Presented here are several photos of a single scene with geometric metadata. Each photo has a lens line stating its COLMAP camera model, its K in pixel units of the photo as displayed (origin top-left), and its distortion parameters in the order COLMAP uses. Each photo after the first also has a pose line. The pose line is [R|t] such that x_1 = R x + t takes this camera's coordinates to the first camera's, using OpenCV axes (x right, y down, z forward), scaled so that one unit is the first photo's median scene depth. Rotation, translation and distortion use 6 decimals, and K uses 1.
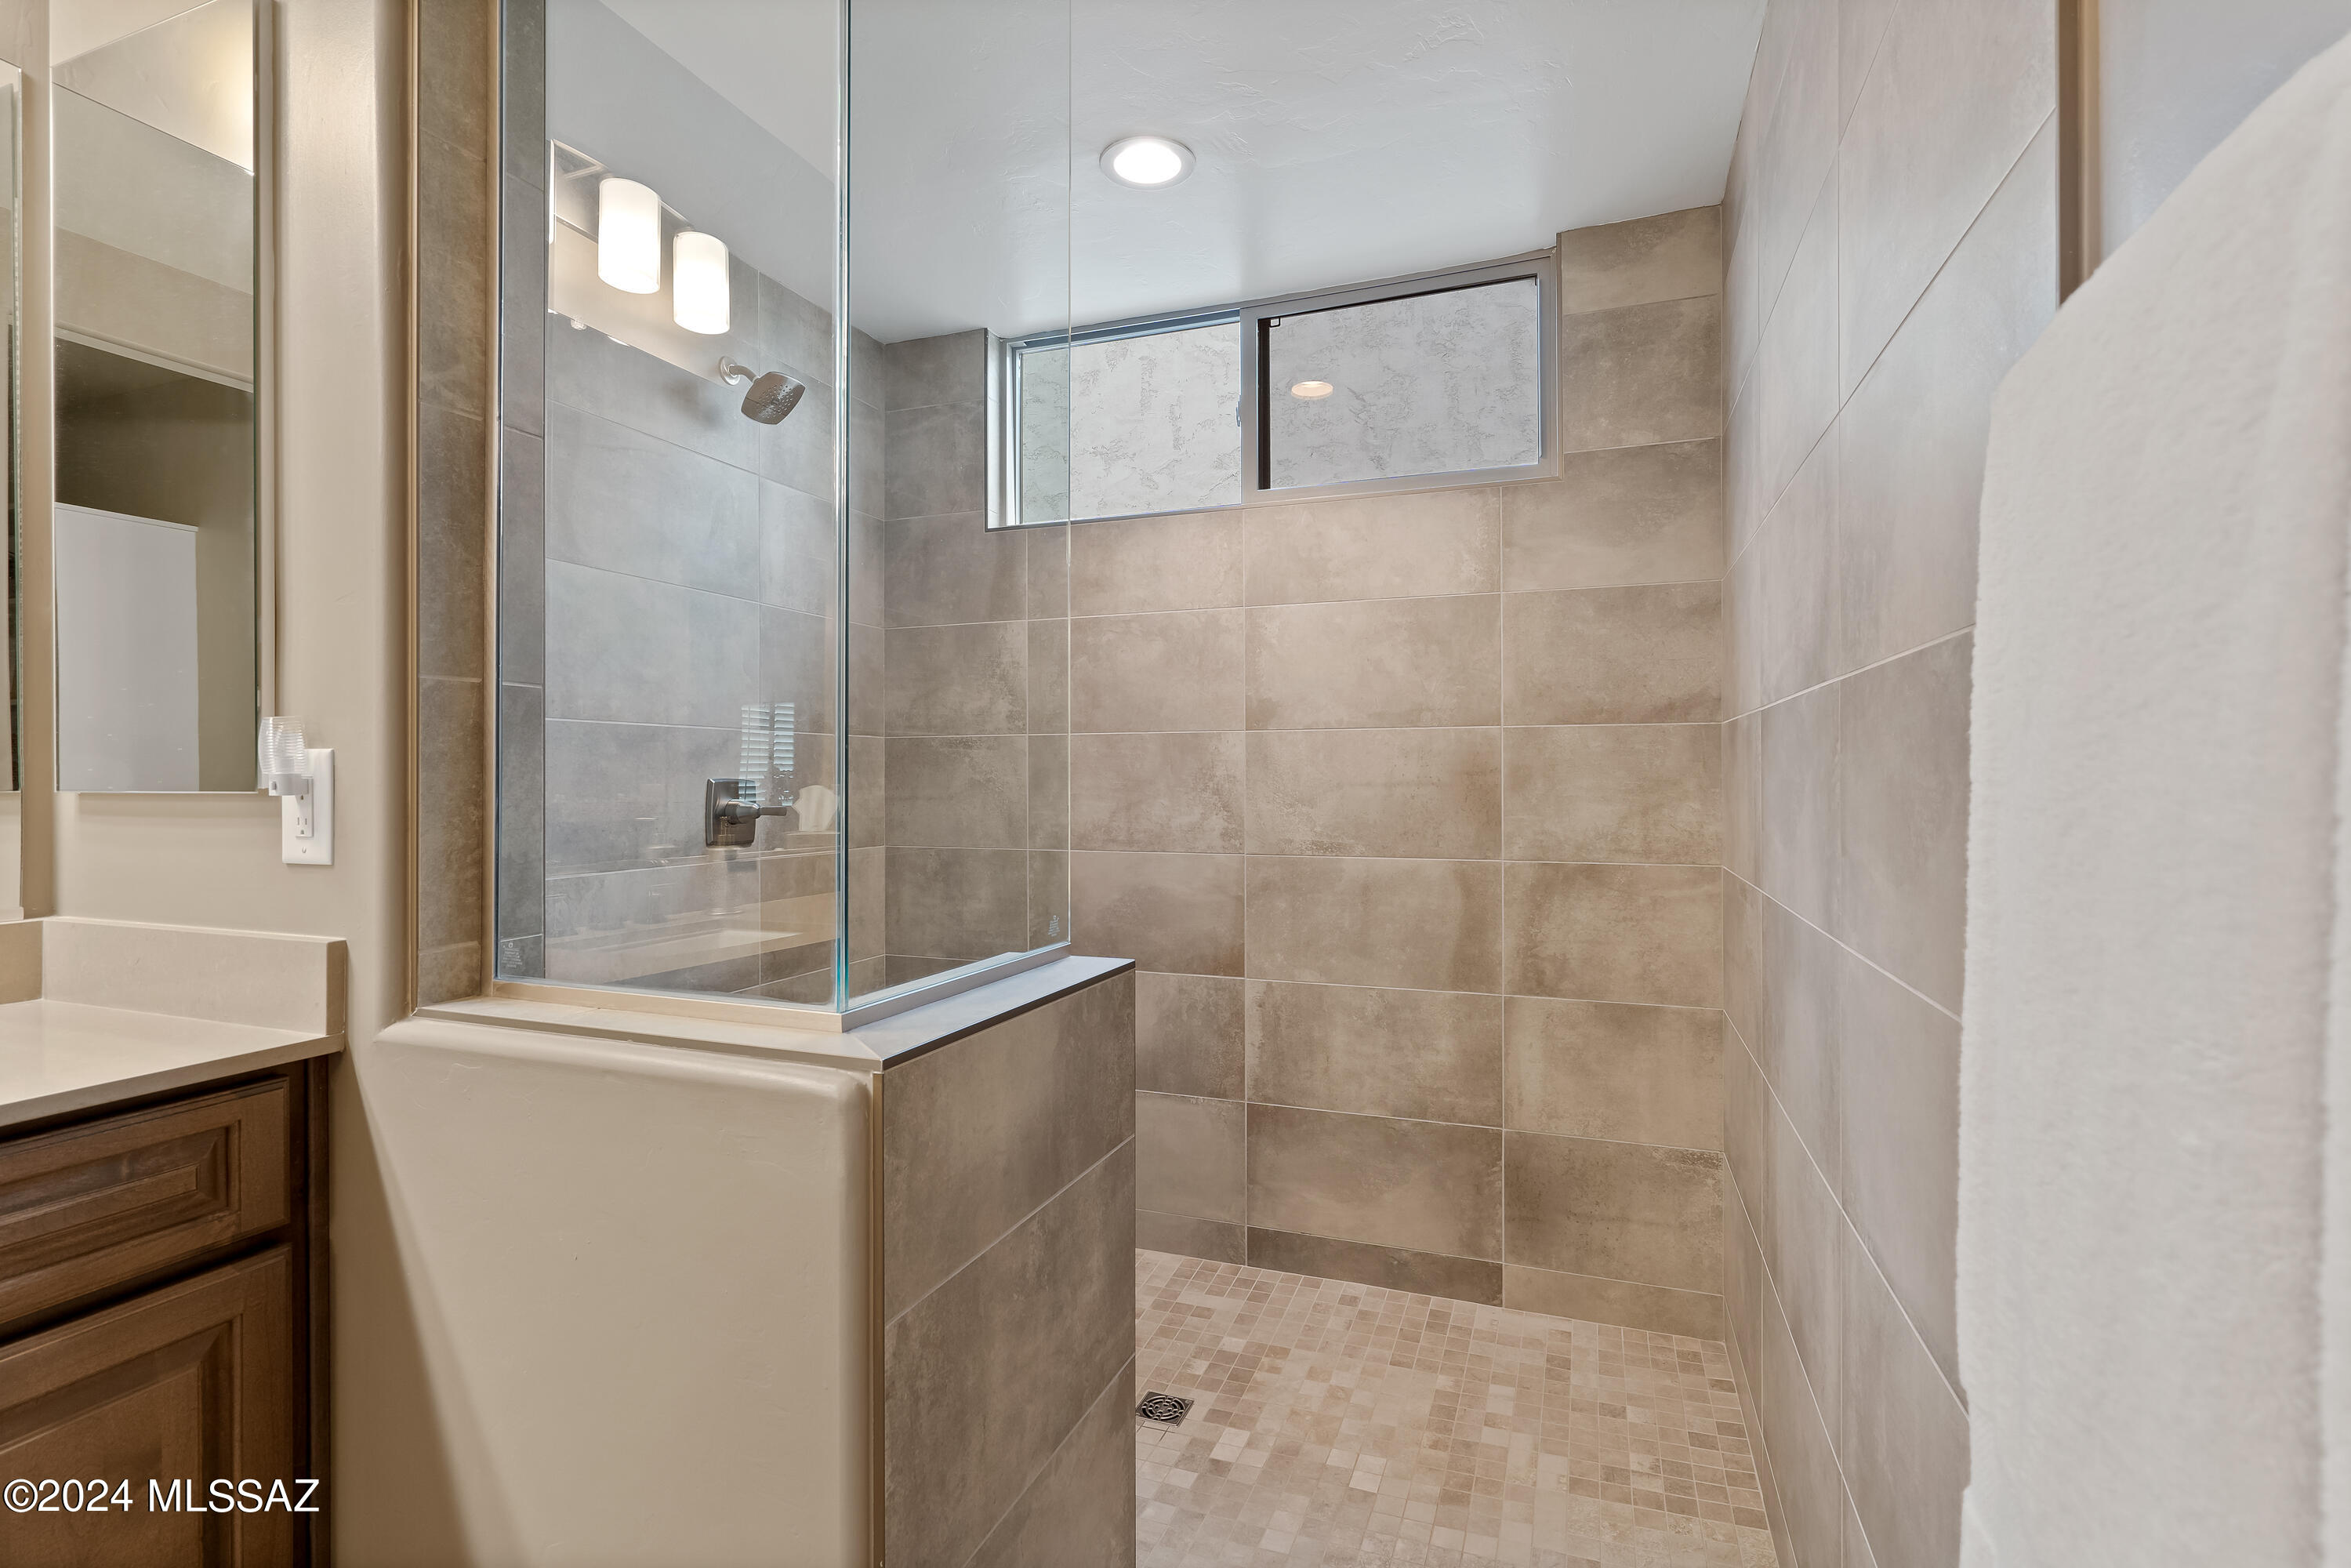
lens RADIAL K [[1083.0, 0, 1172.4], [0, 1083.0, 781.2], [0, 0, 1]] dist [-0.006084, 0.003081]
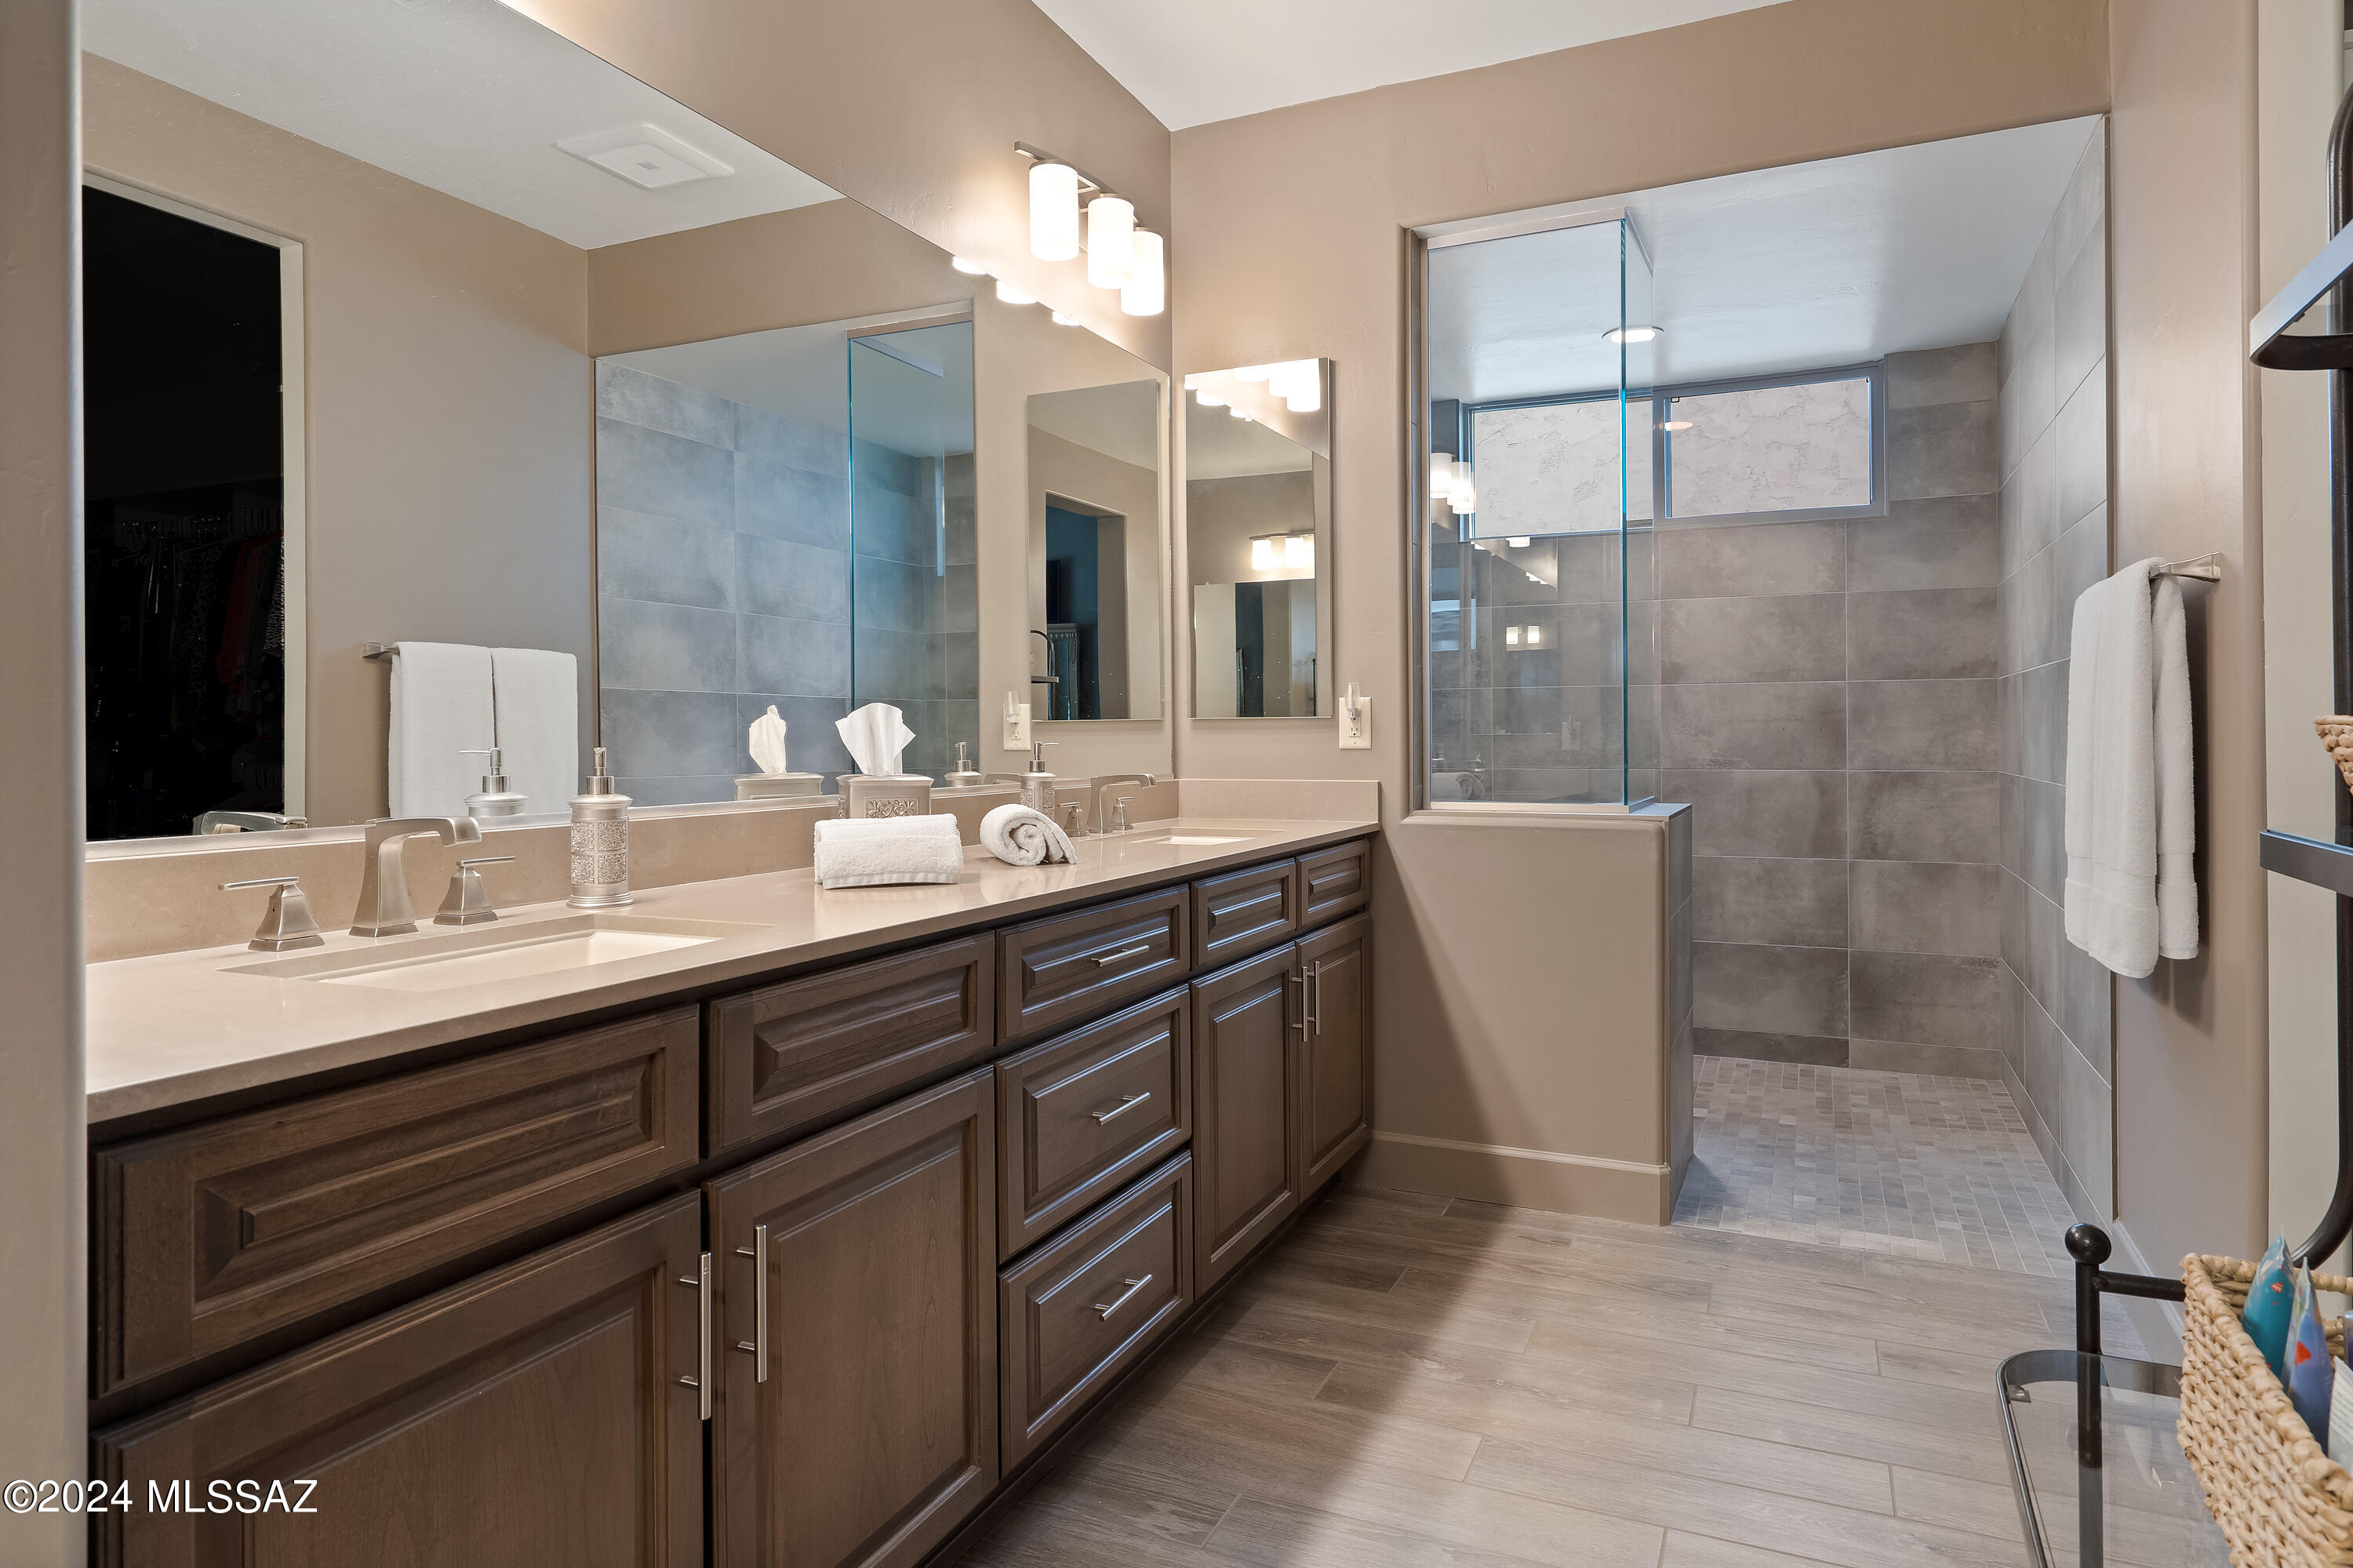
lens RADIAL K [[1321.5, 0, 1232.9], [0, 1321.5, 738.8], [0, 0, 1]] dist [0.000829, 0.003114]
pose [[0.998812, -0.003195, -0.048628, -0.464441], [0.003128, 0.999994, -0.001451, 0.030016], [0.048632, 0.001297, 0.998816, -0.887446]]
